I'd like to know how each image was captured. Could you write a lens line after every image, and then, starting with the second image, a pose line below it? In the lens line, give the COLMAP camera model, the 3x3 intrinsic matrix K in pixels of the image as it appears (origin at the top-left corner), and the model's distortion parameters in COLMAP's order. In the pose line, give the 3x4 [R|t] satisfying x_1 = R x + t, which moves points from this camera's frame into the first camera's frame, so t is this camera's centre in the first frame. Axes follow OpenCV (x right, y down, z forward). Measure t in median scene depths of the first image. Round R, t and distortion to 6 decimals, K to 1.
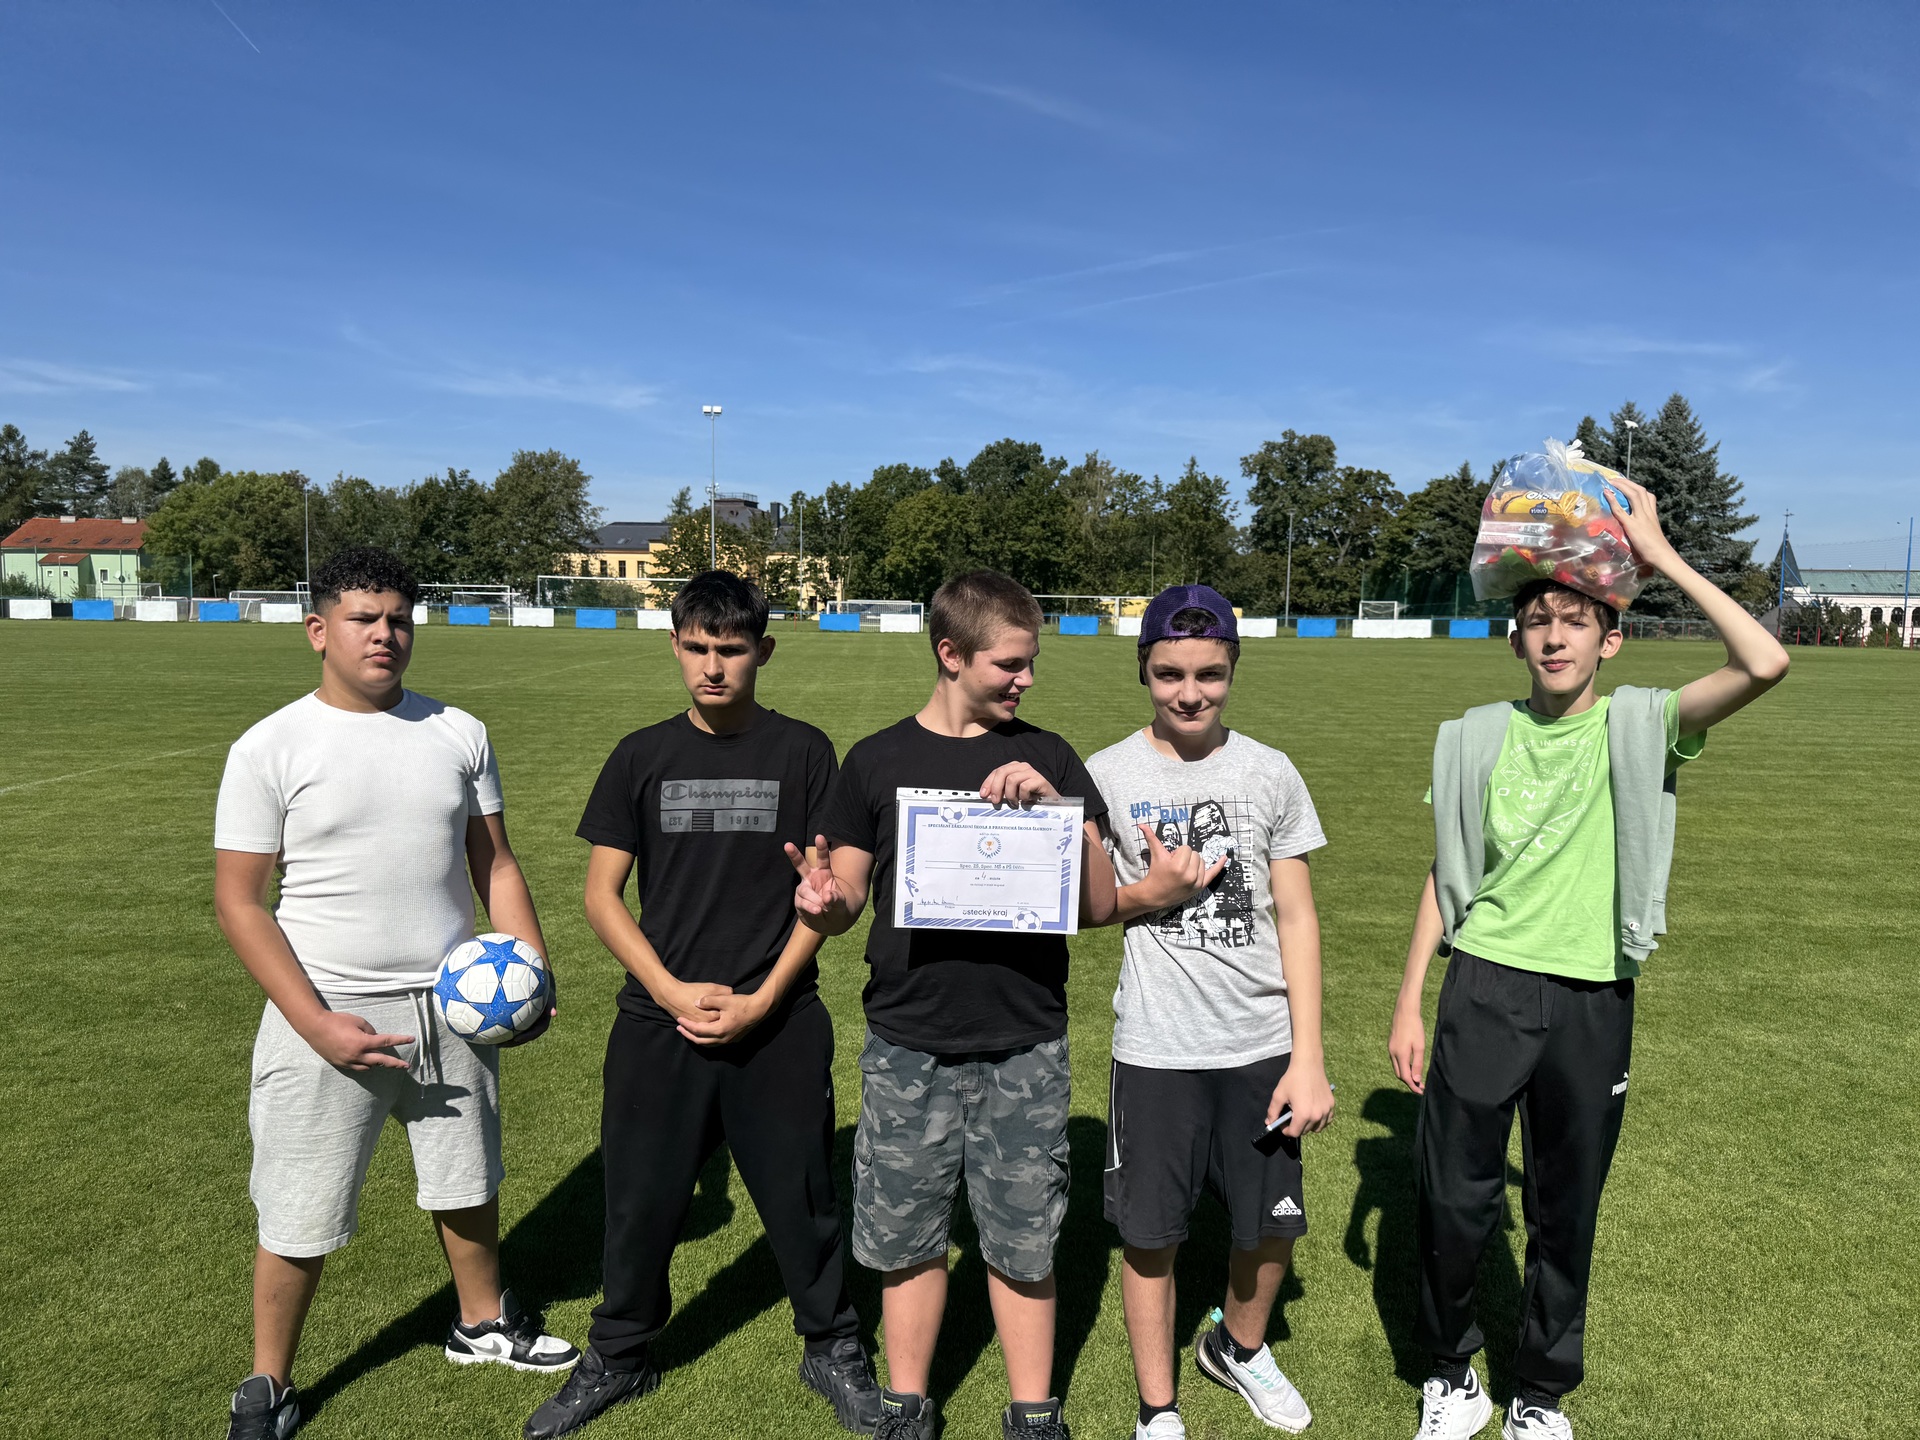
lens RADIAL K [[1362.3, 0, 977.8], [0, 1362.3, 727.2], [0, 0, 1]] dist [0.036294, -0.021295]
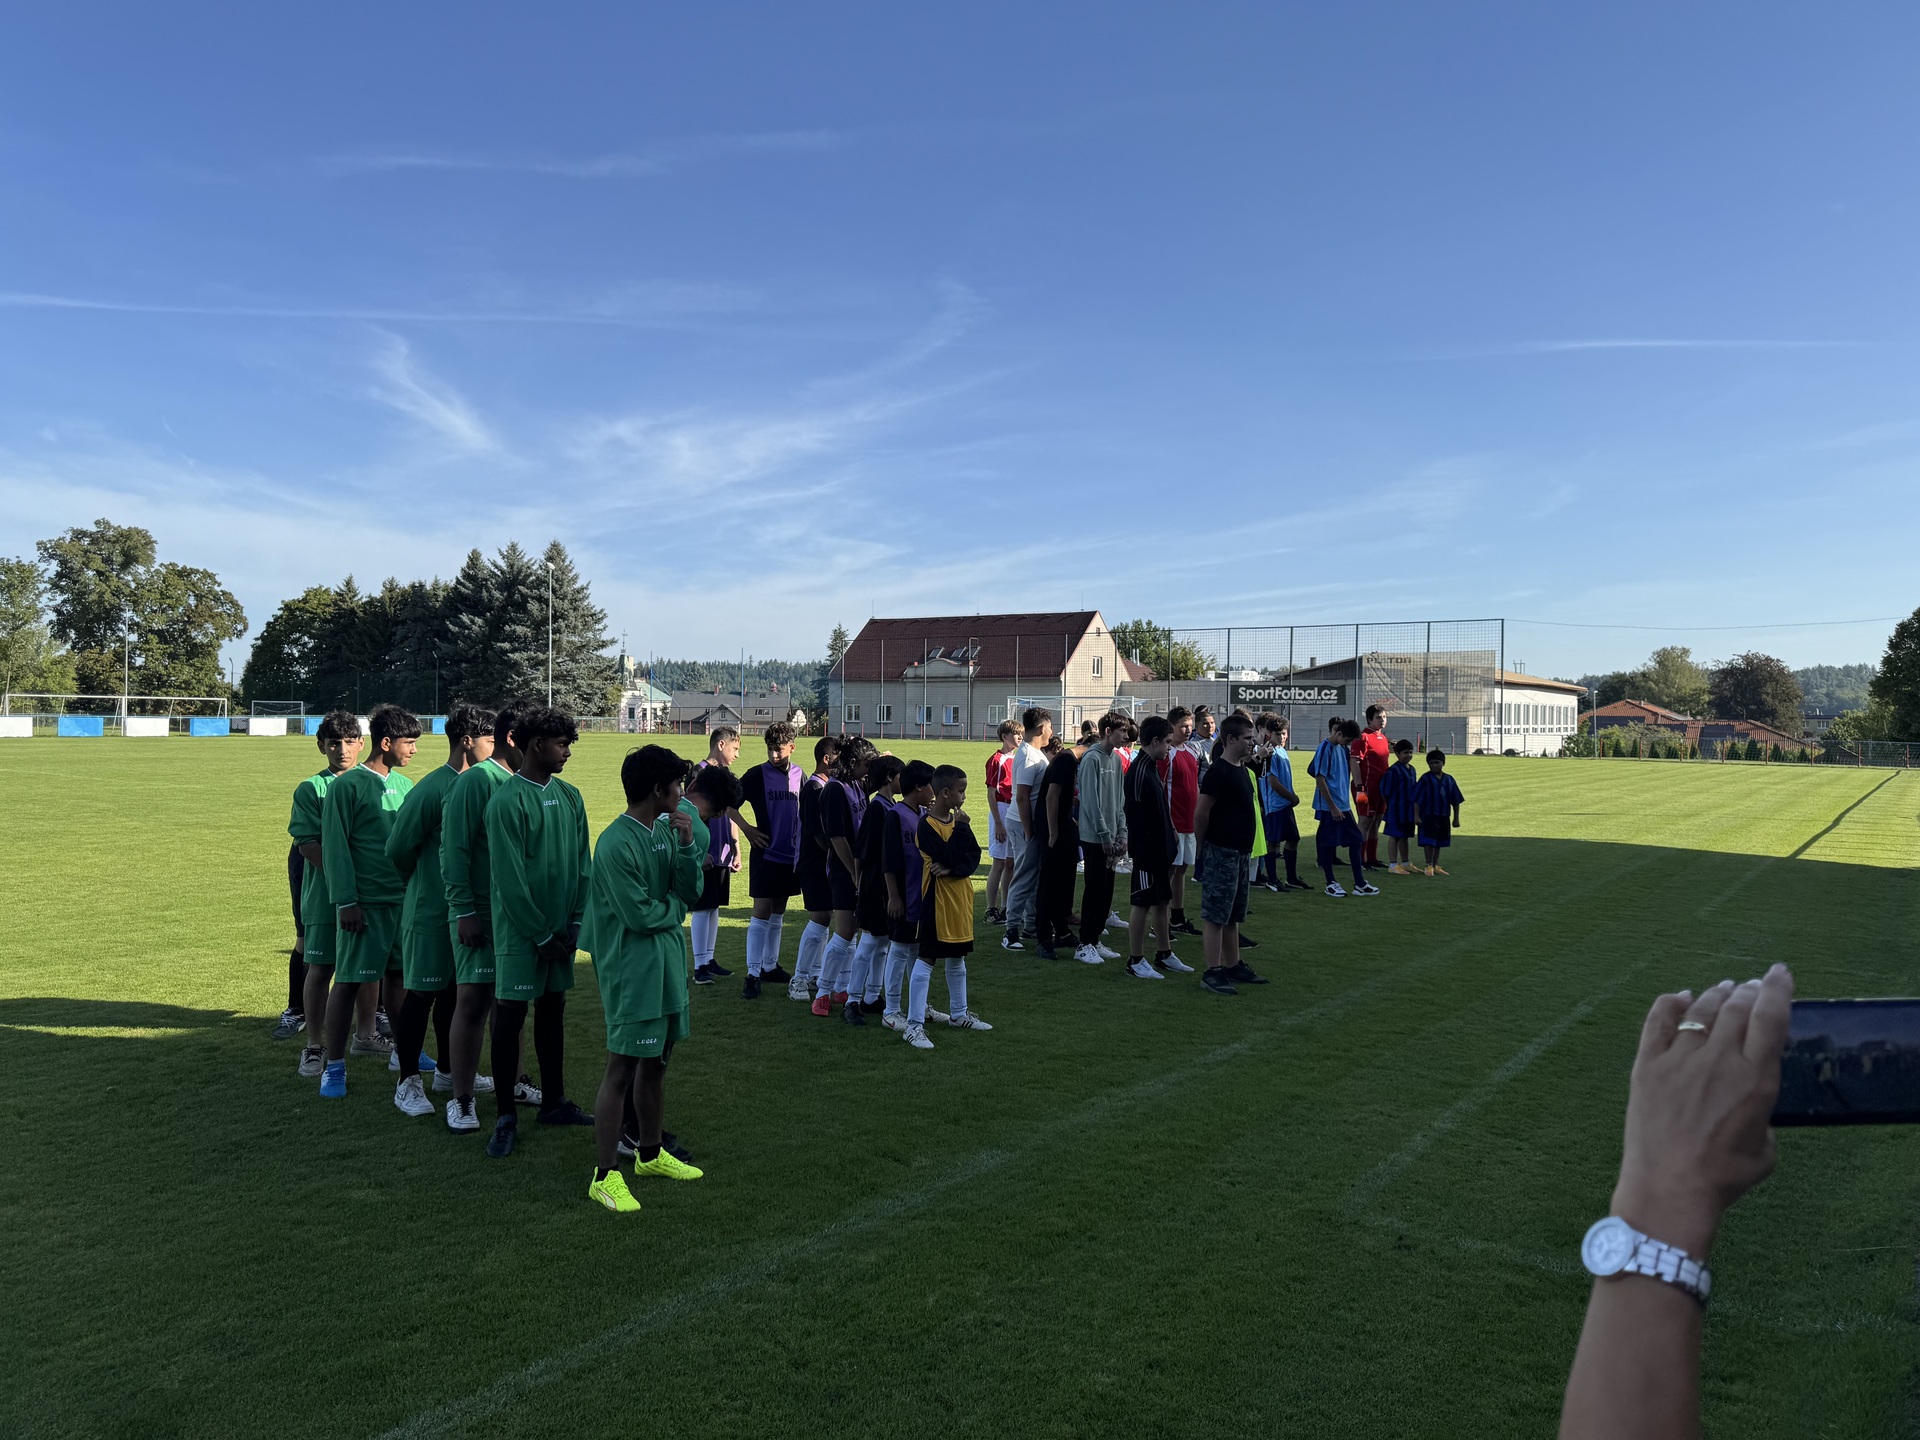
lens RADIAL K [[1362.3, 0, 995.2], [0, 1362.3, 720.0], [0, 0, 1]] dist [0.036294, -0.021295]
pose [[0.570047, -0.012388, 0.821519, -0.204055], [0.072702, 0.996725, -0.035417, 0.000103], [-0.818389, 0.079915, 0.569080, -0.036465]]
